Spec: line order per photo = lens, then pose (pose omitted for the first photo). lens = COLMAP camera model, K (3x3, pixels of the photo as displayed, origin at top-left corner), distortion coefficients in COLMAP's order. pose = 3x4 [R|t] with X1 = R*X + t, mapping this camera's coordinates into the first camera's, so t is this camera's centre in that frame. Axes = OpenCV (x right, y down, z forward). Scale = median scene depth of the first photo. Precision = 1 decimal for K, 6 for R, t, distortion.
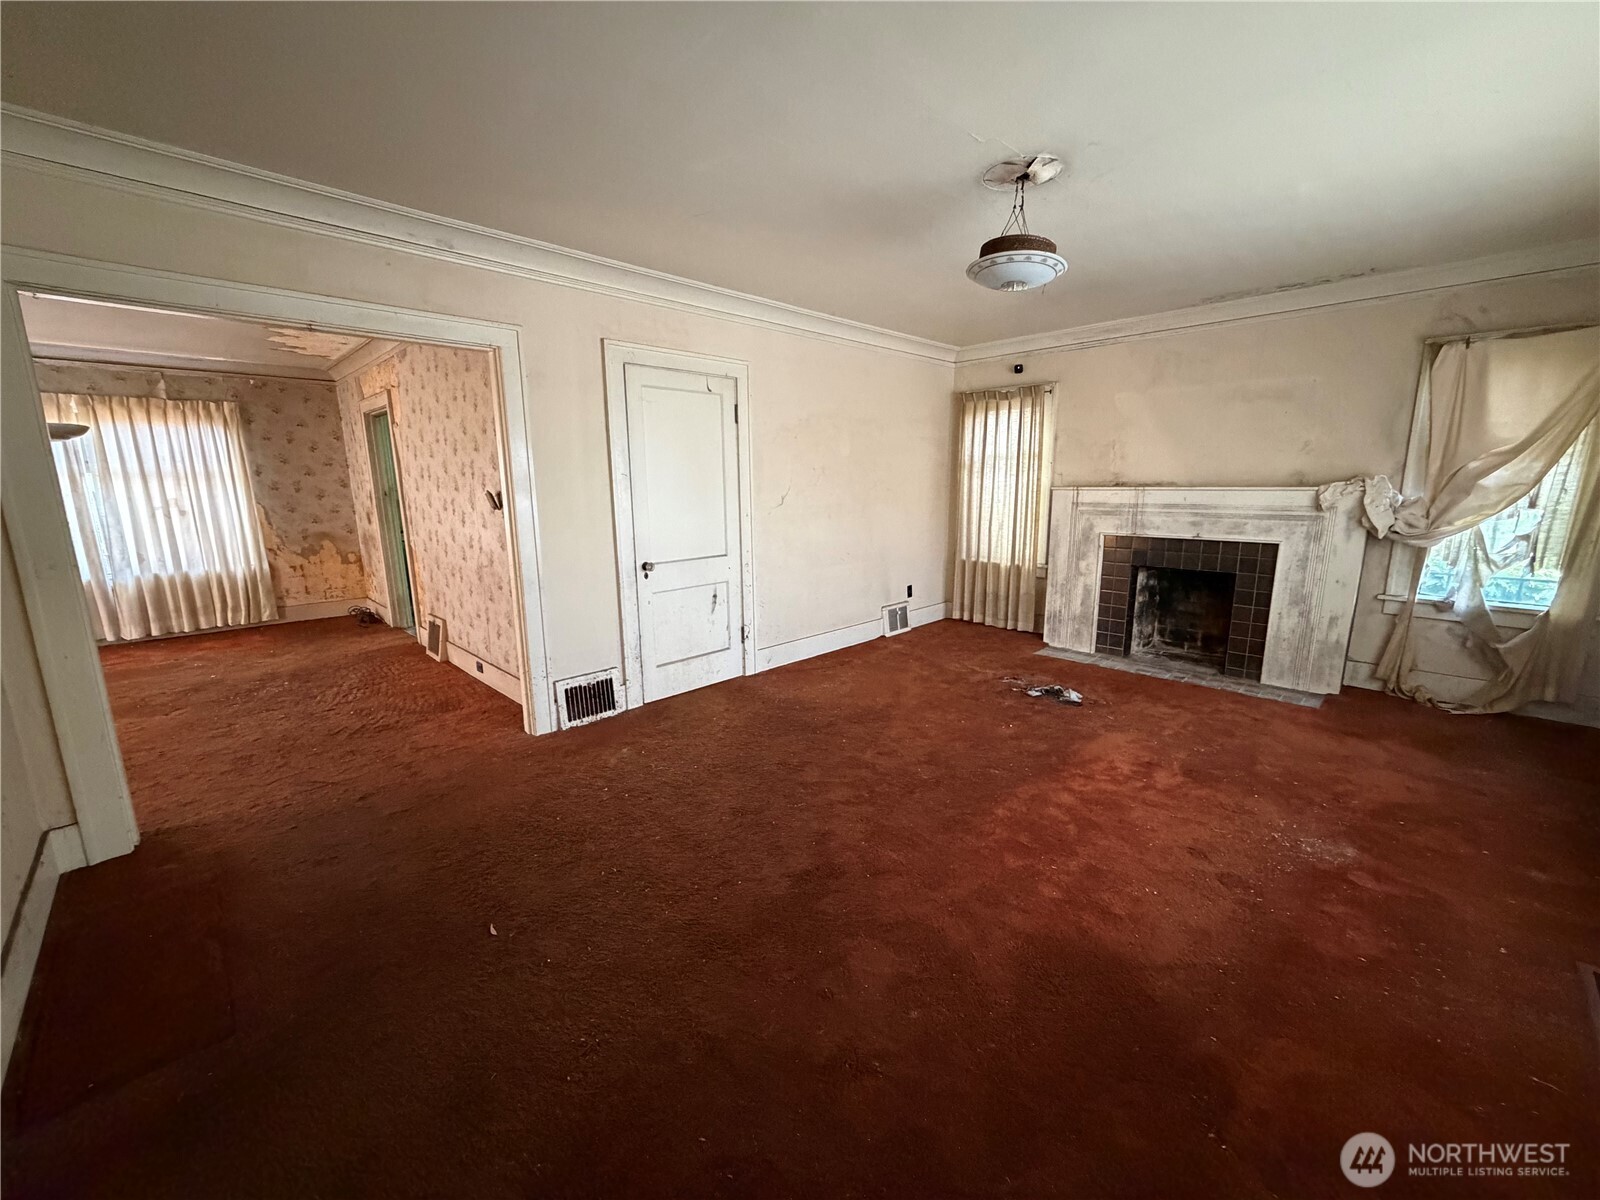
lens RADIAL K [[635.1, 0, 793.0], [0, 635.1, 598.9], [0, 0, 1]] dist [0.000947, -0.000250]
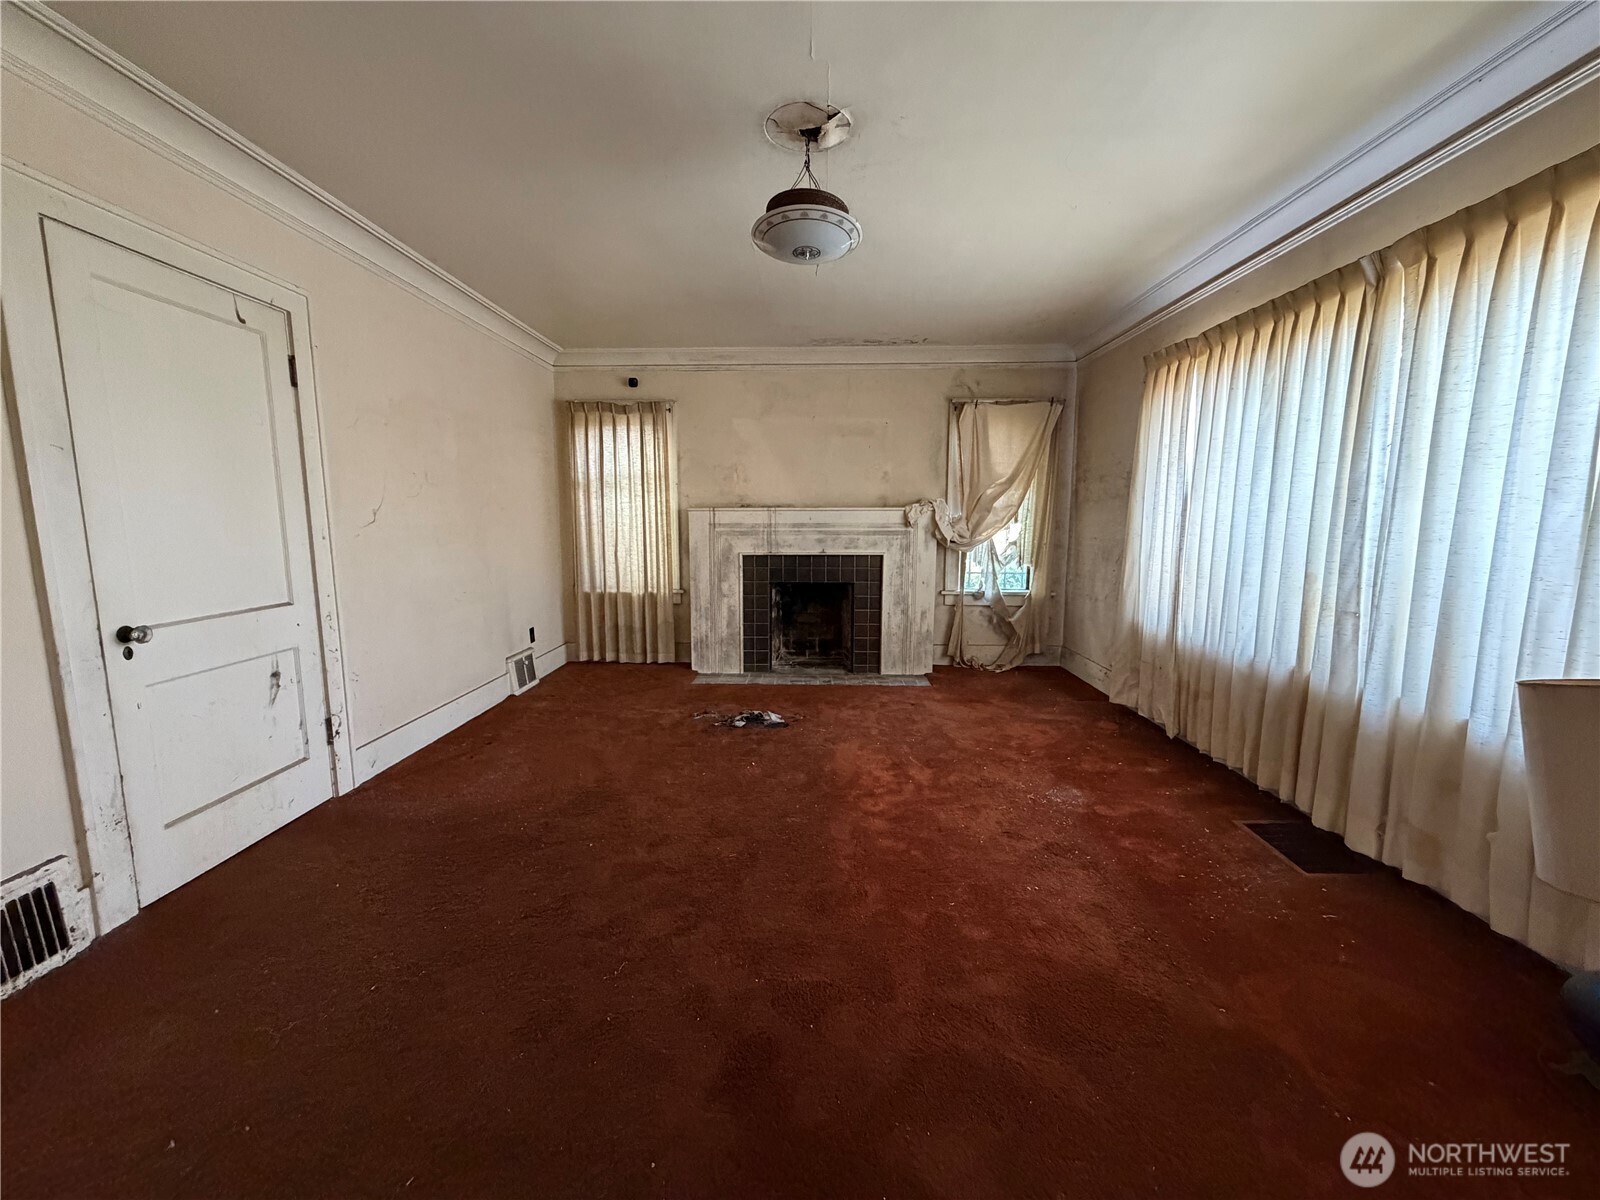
lens RADIAL K [[635.1, 0, 793.0], [0, 635.1, 598.9], [0, 0, 1]] dist [0.000947, -0.000250]
pose [[0.725115, -0.077643, 0.684236, -0.172848], [0.120254, 0.992633, -0.014800, -0.007729], [-0.678046, 0.093014, 0.729110, 0.246753]]
